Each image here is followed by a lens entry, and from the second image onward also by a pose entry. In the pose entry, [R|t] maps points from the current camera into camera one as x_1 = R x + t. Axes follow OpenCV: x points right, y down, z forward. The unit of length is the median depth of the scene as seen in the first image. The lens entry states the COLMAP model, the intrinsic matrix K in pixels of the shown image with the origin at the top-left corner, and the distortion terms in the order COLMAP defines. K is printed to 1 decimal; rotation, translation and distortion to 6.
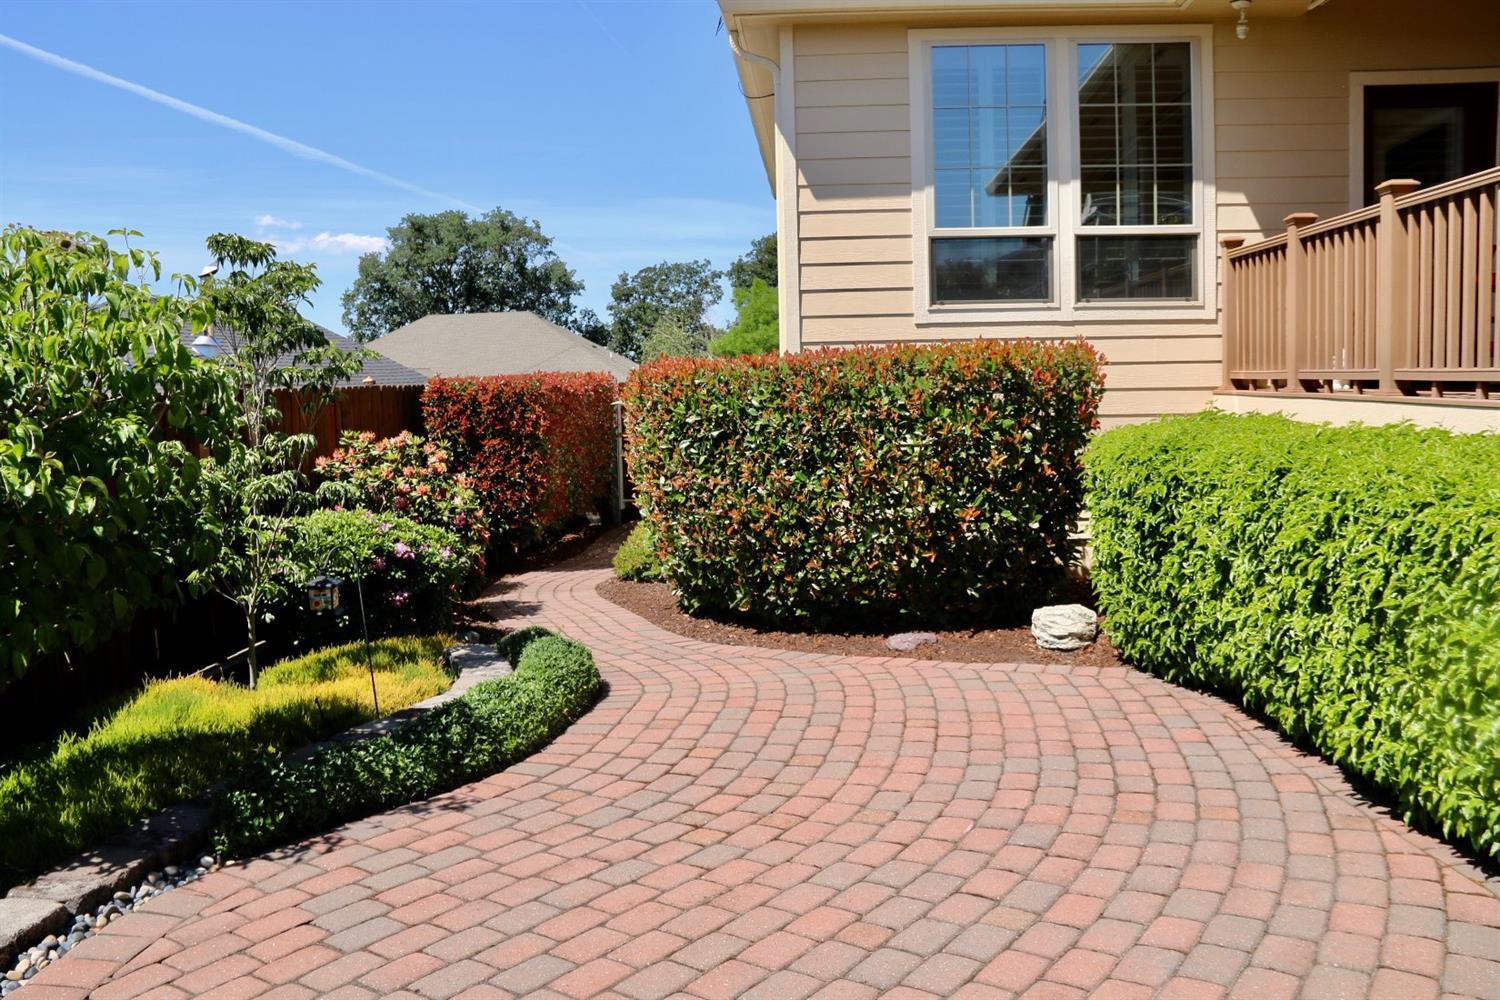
lens RADIAL K [[1213.4, 0, 750.0], [0, 1213.4, 500.0], [0, 0, 1]] dist [-0.191268, 0.163180]
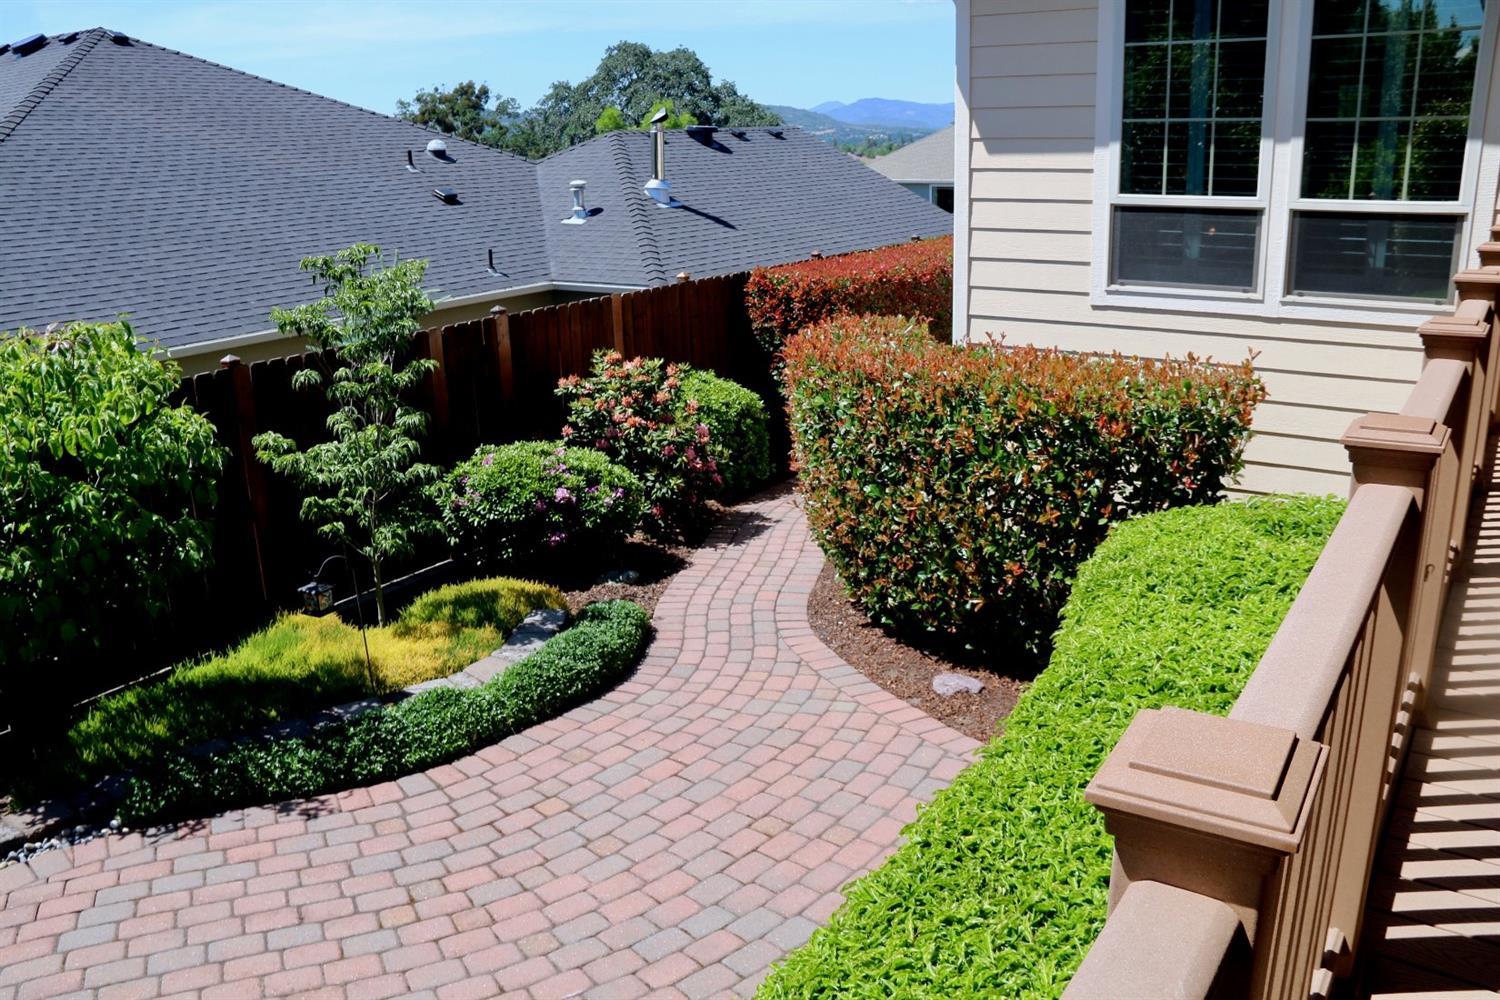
lens RADIAL K [[1228.9, 0, 721.3], [0, 1228.9, 474.6], [0, 0, 1]] dist [-0.114085, -0.002751]
pose [[0.851589, 0.136833, -0.506036, 0.367354], [-0.043446, 0.980433, 0.191997, -0.182197], [0.522406, -0.141517, 0.840872, 0.117652]]
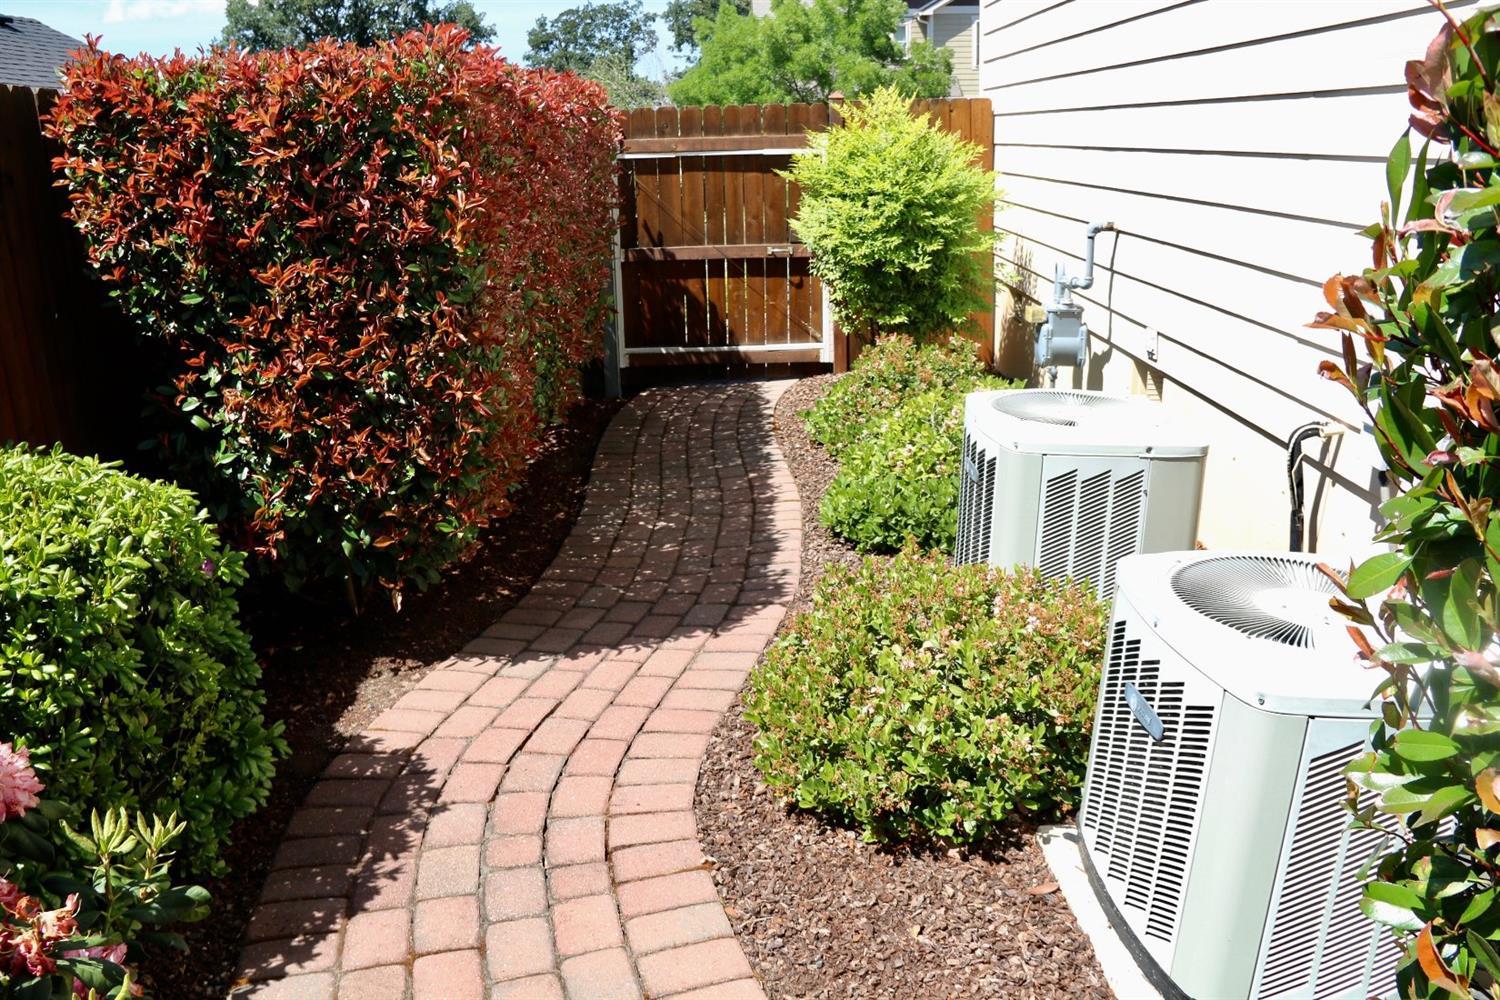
lens RADIAL K [[1213.4, 0, 750.0], [0, 1213.4, 500.0], [0, 0, 1]] dist [-0.191268, 0.163180]
pose [[0.997694, -0.021408, 0.064410, -0.170963], [0.008835, 0.981845, 0.189479, -0.065692], [-0.067297, -0.188473, 0.979770, 0.976246]]
